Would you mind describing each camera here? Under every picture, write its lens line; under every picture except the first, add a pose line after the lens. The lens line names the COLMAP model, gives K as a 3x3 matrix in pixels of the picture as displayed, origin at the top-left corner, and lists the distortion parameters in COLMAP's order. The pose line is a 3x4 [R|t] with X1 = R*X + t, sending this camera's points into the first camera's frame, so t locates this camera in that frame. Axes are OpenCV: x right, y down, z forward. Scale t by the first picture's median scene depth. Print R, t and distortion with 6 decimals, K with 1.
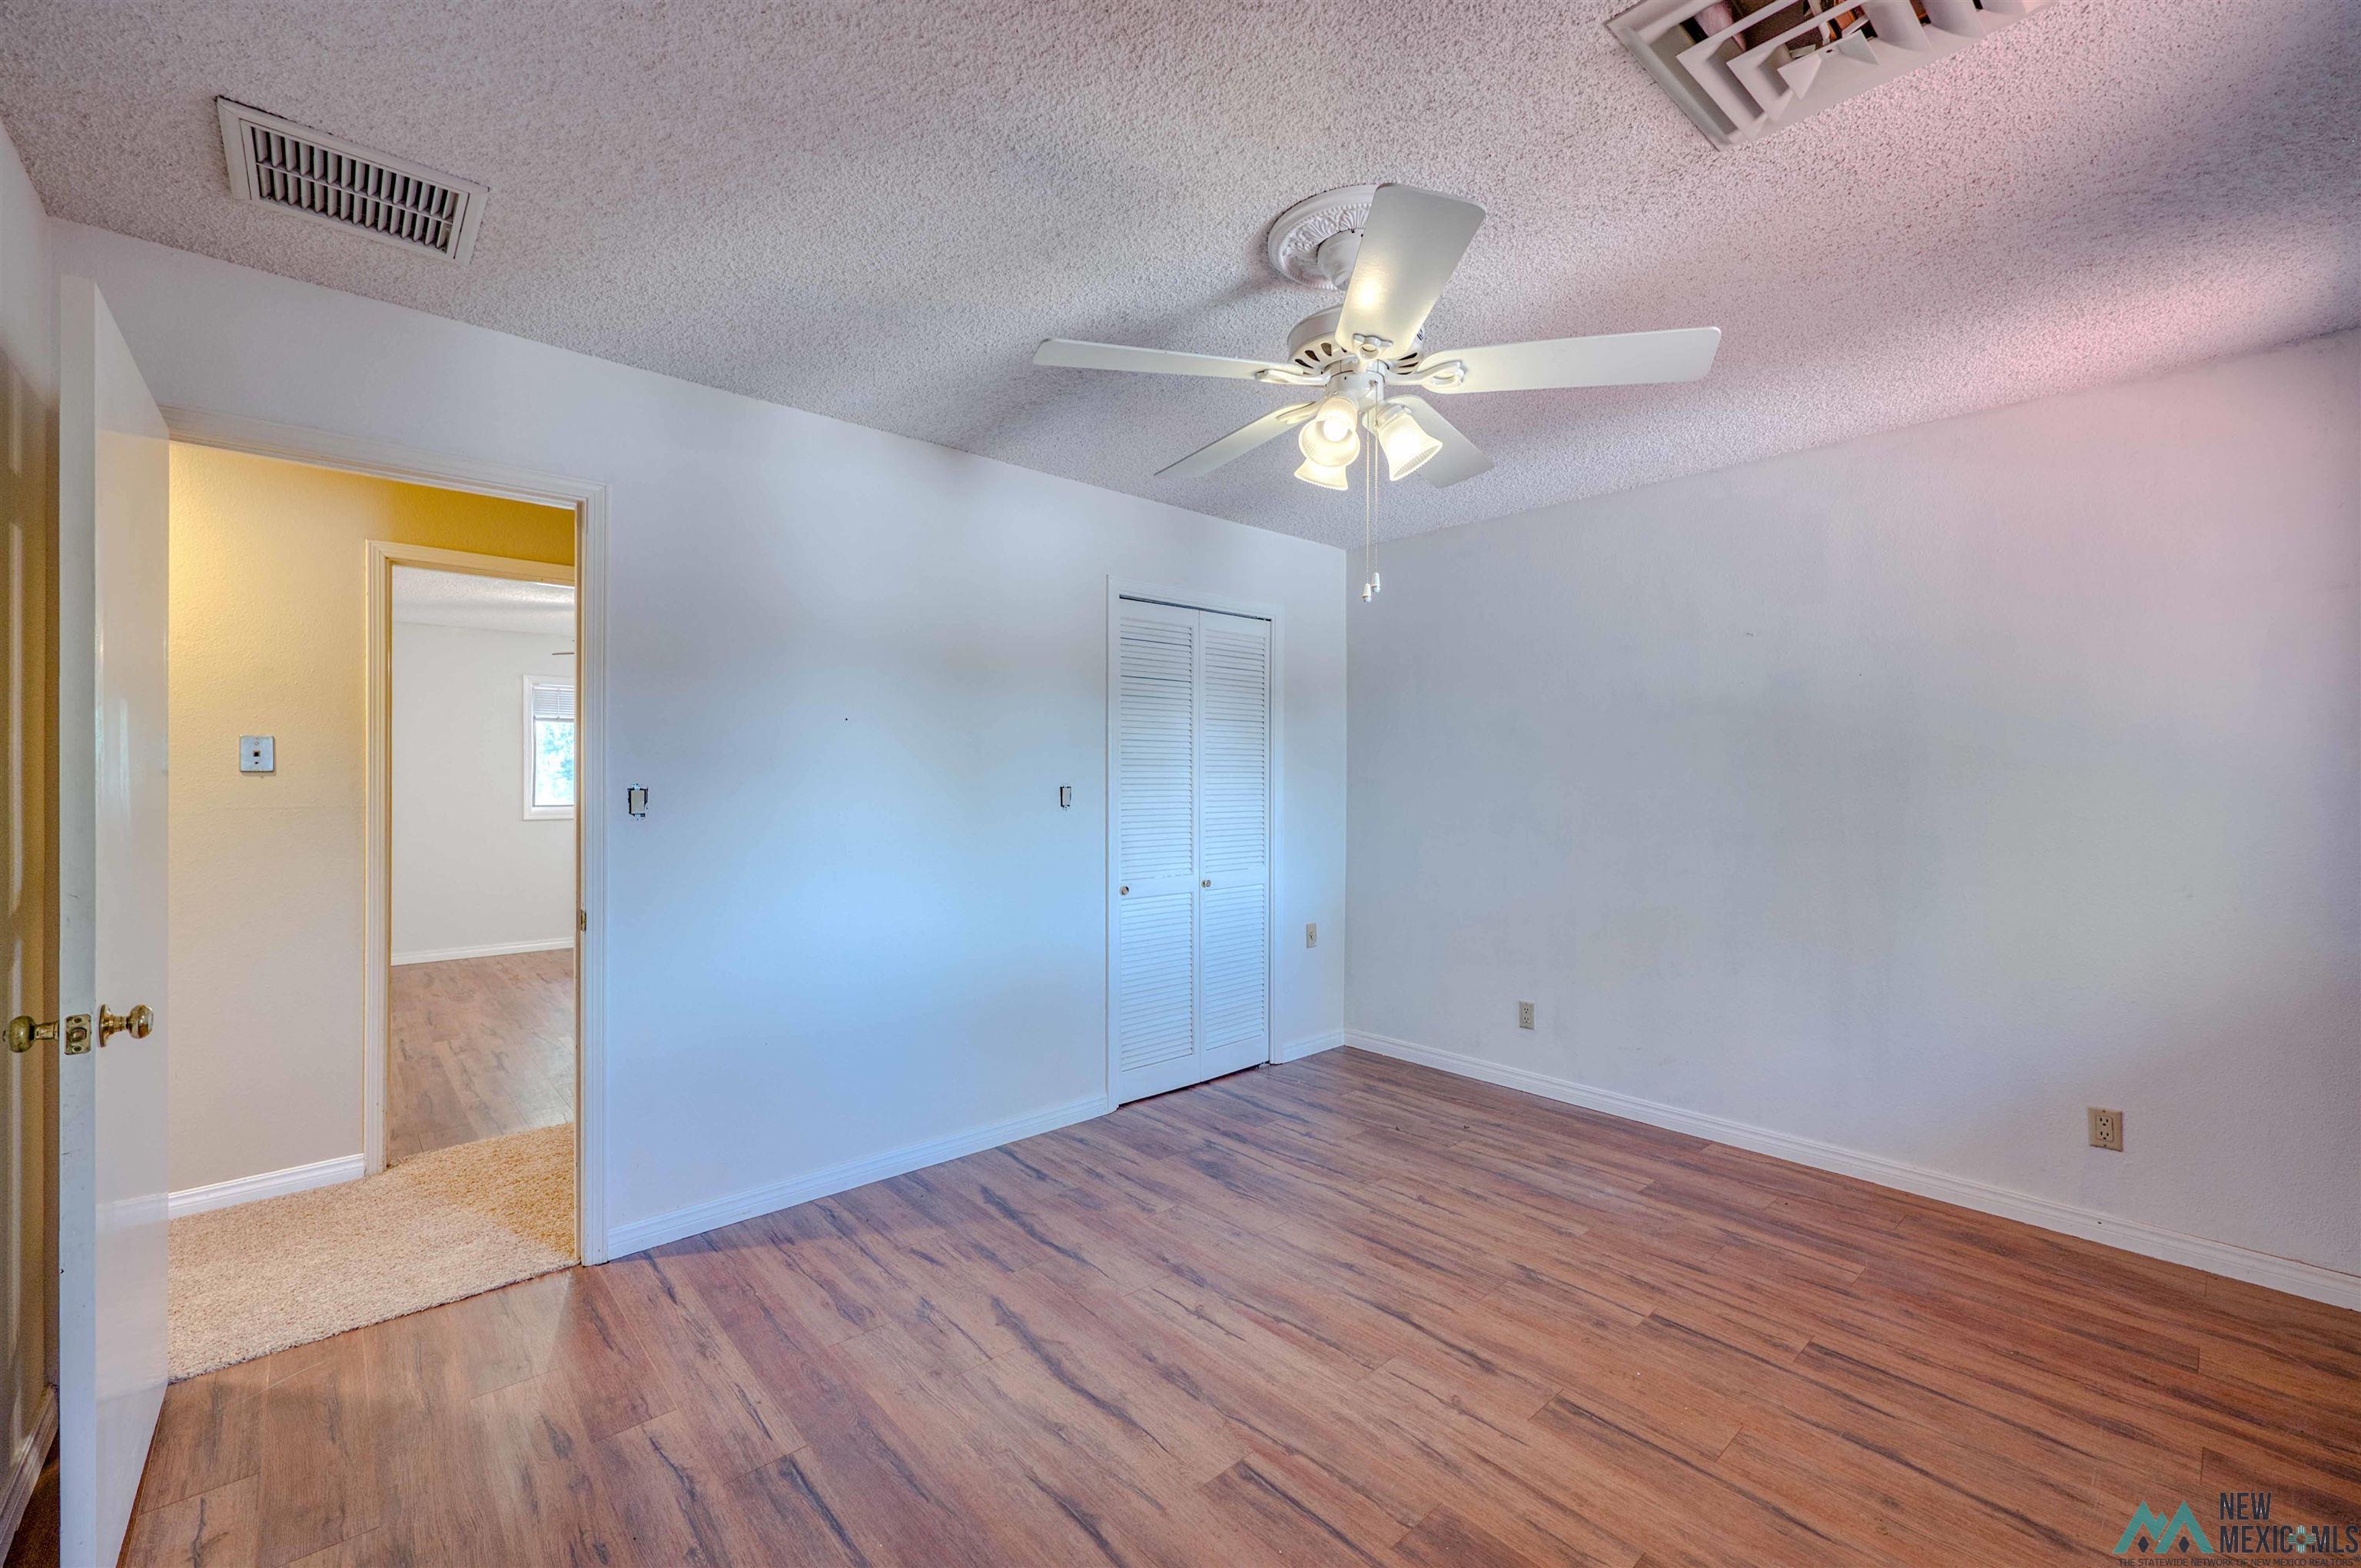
lens RADIAL K [[951.2, 0, 1180.5], [0, 951.2, 784.0], [0, 0, 1]] dist [0.001104, 0.000264]
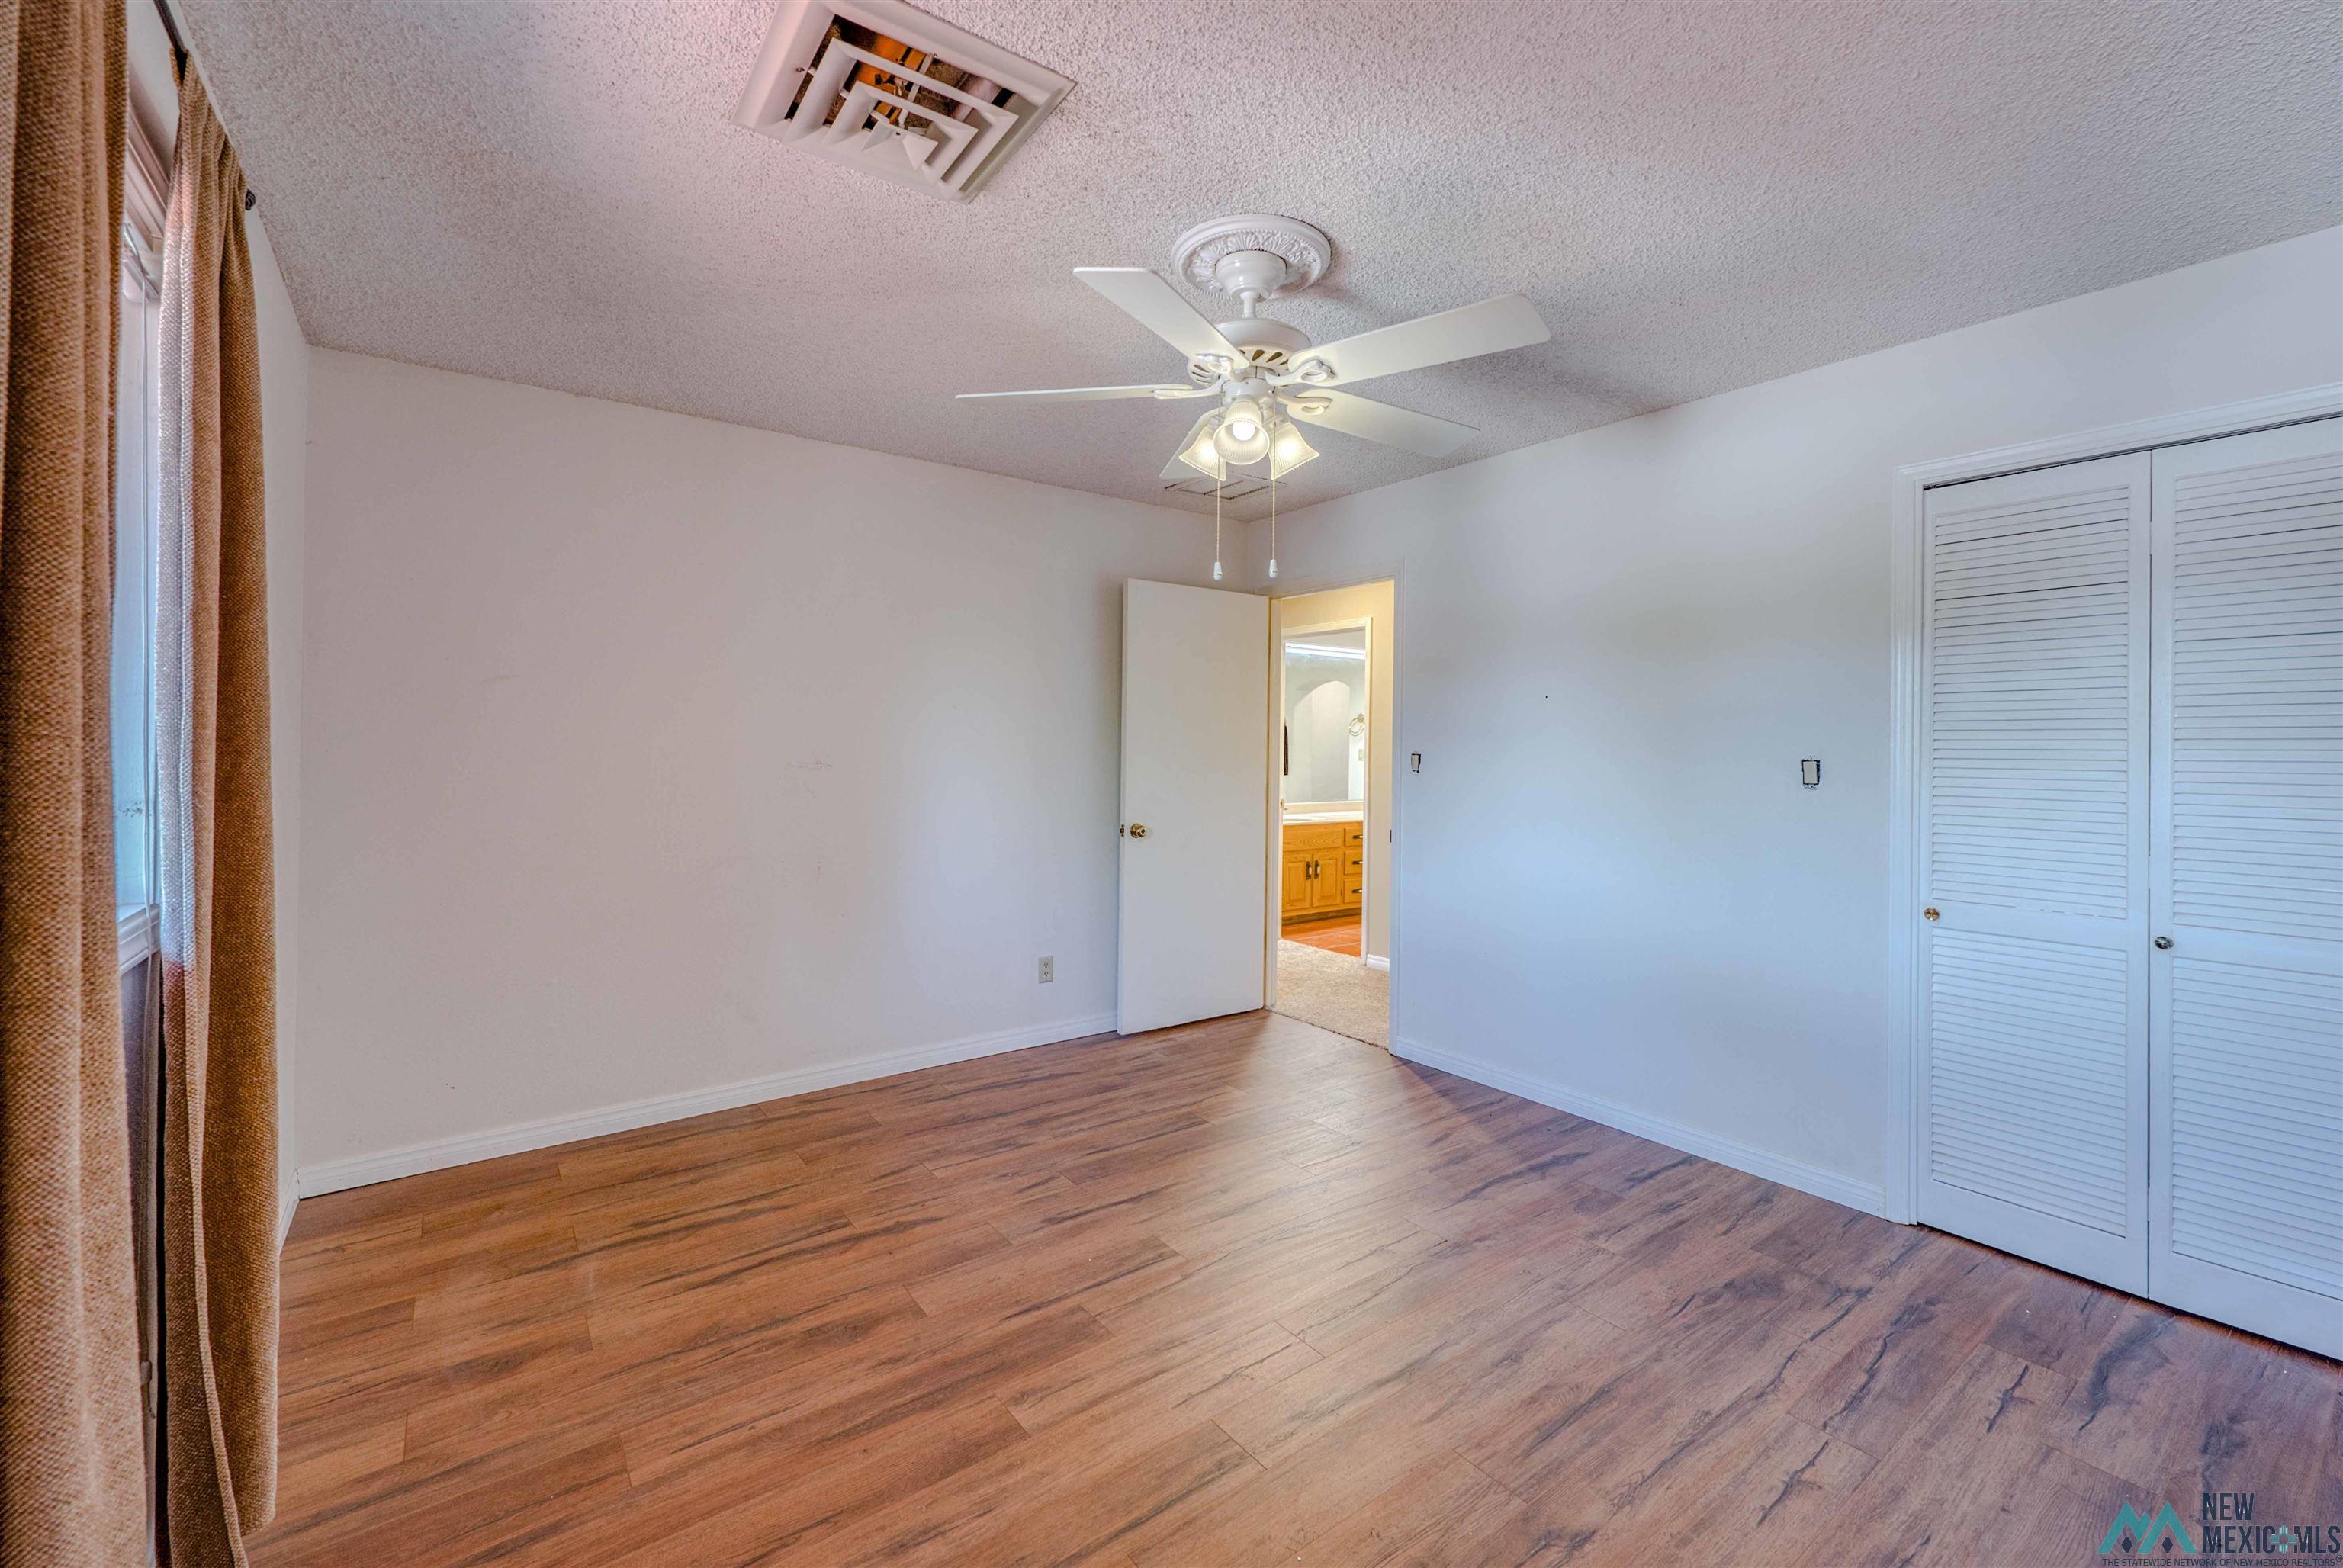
lens RADIAL K [[987.0, 0, 1237.2], [0, 987.0, 743.2], [0, 0, 1]] dist [0.001291, 0.000108]
pose [[-0.057590, -0.006072, -0.998322, 0.864964], [-0.012963, 0.999902, -0.005334, -0.000135], [0.998256, 0.012634, -0.057663, 0.688463]]
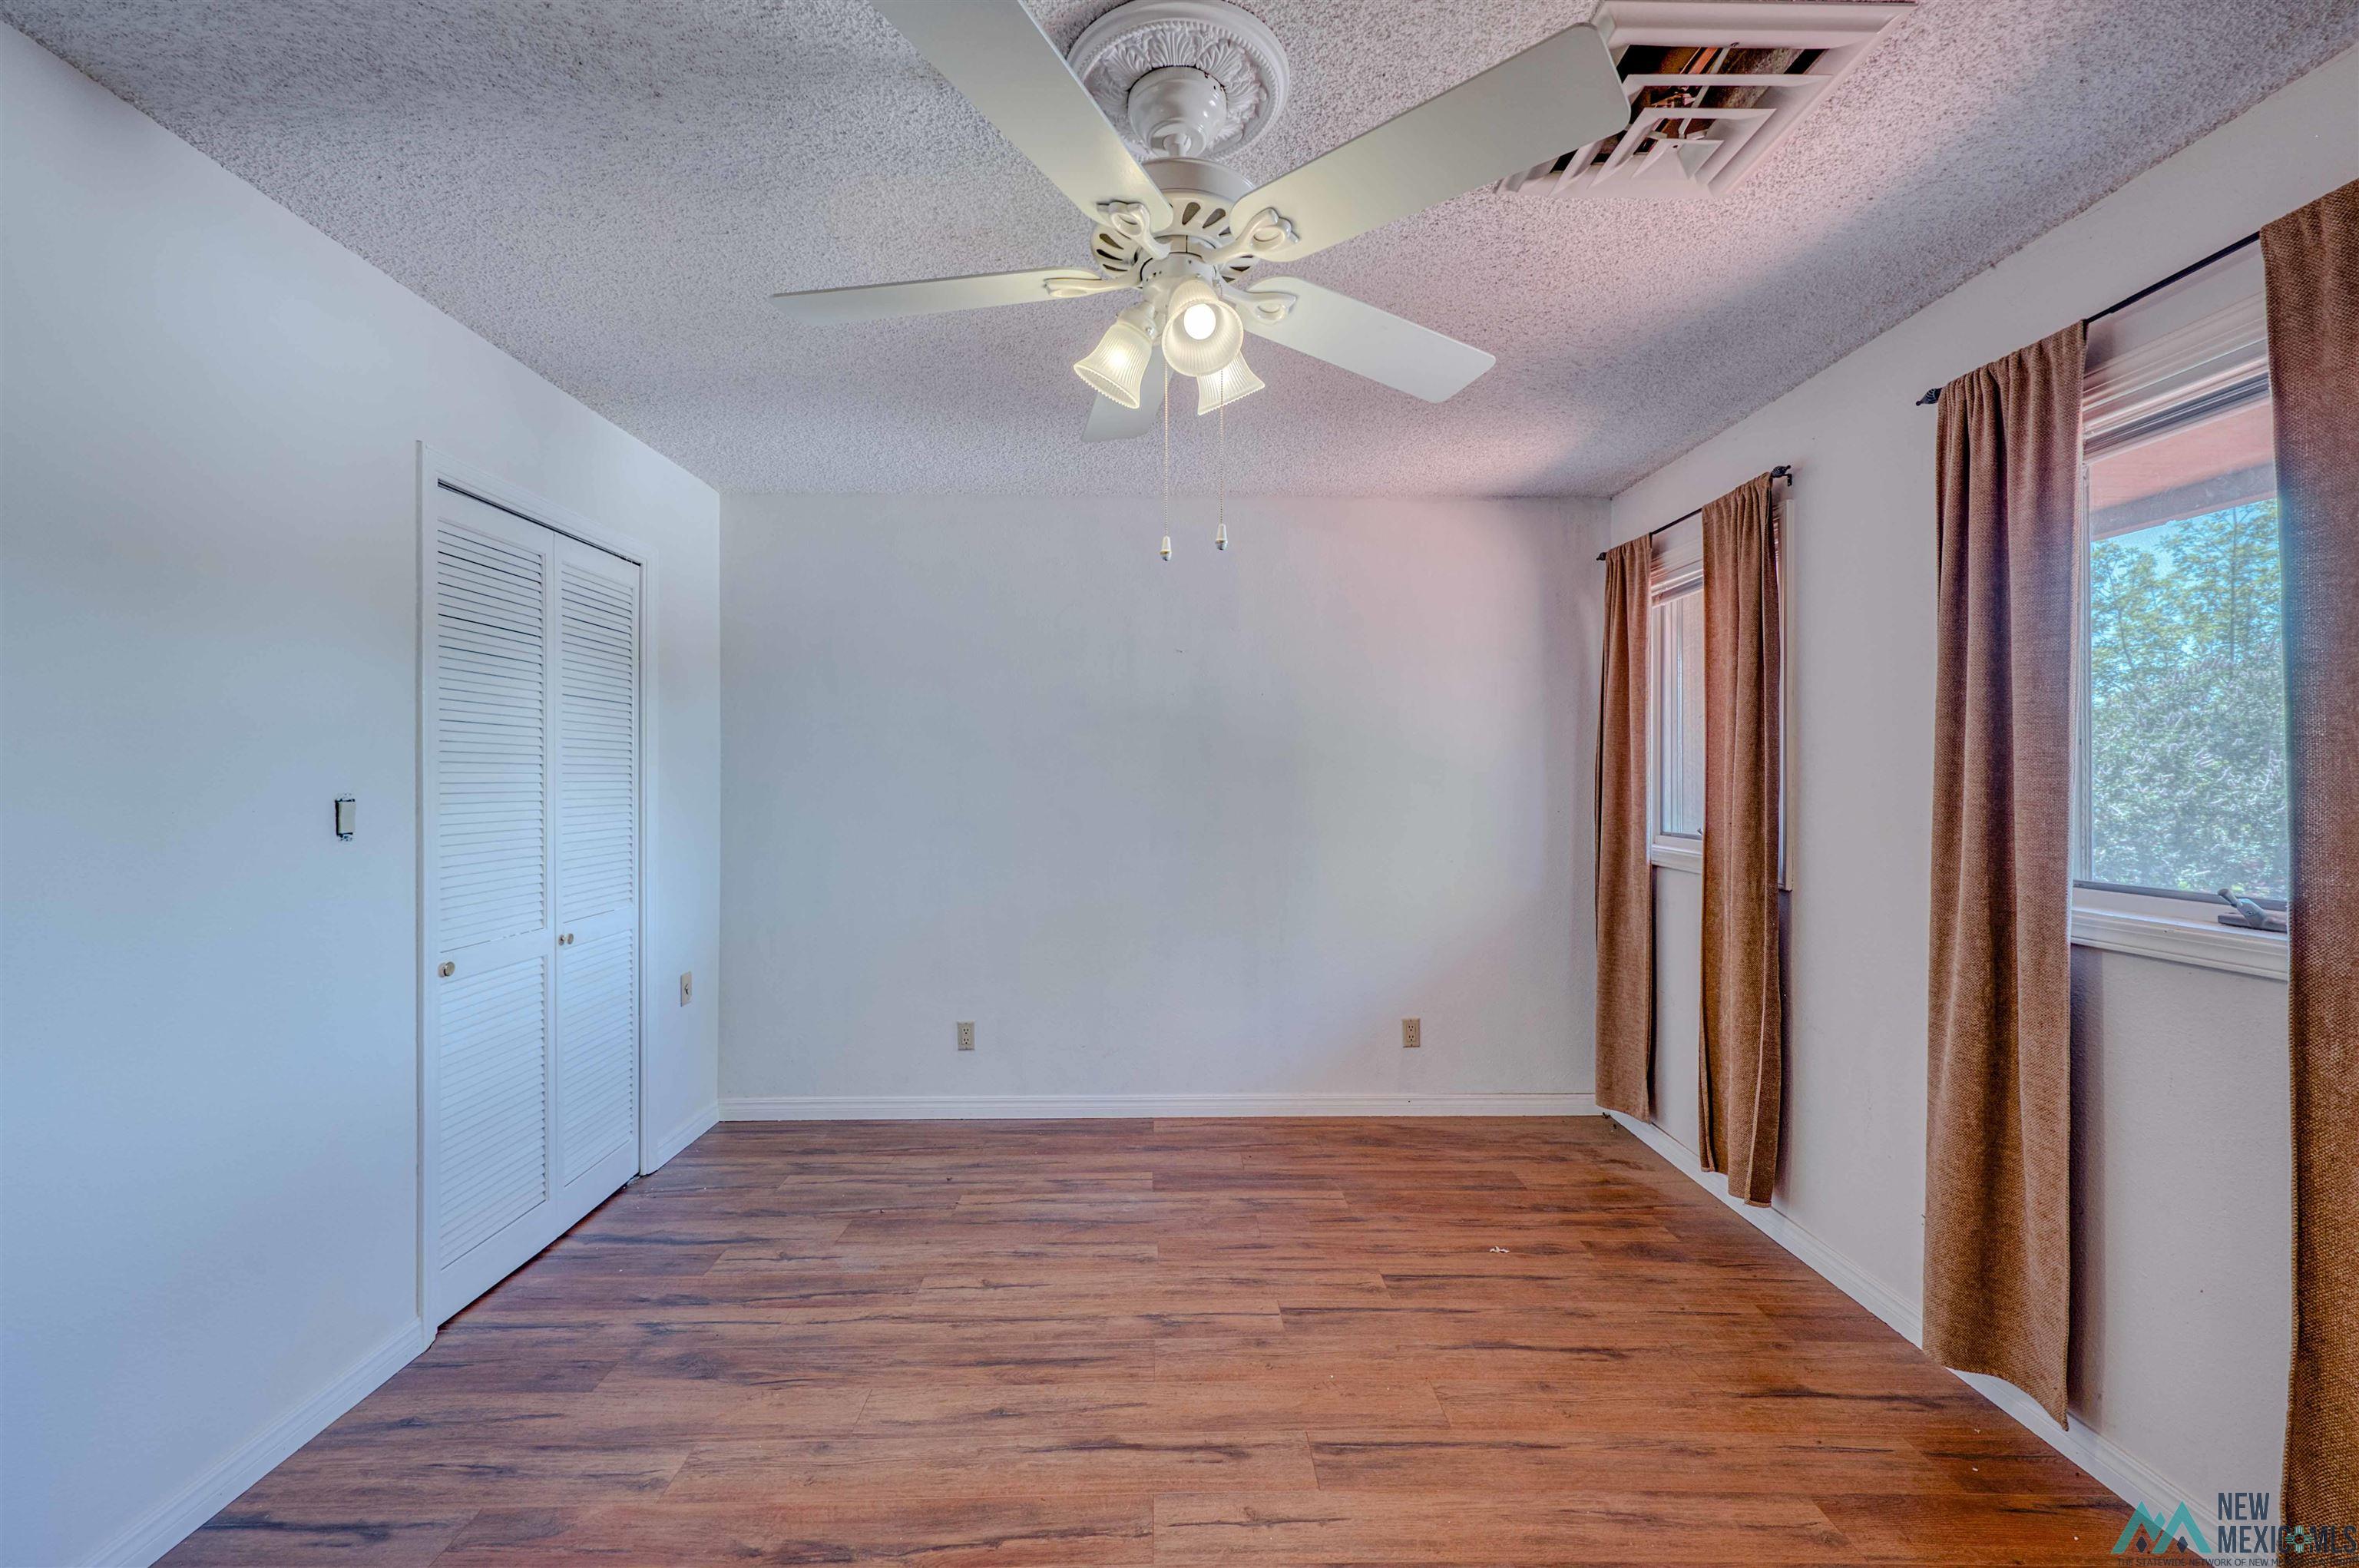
lens RADIAL K [[932.1, 0, 1188.8], [0, 932.1, 778.4], [0, 0, 1]] dist [0.000900, -0.000022]
pose [[0.657688, 0.000477, 0.753291, -0.248806], [0.005793, 0.999967, -0.005691, -0.003742], [-0.753269, 0.008107, 0.657663, 0.322518]]
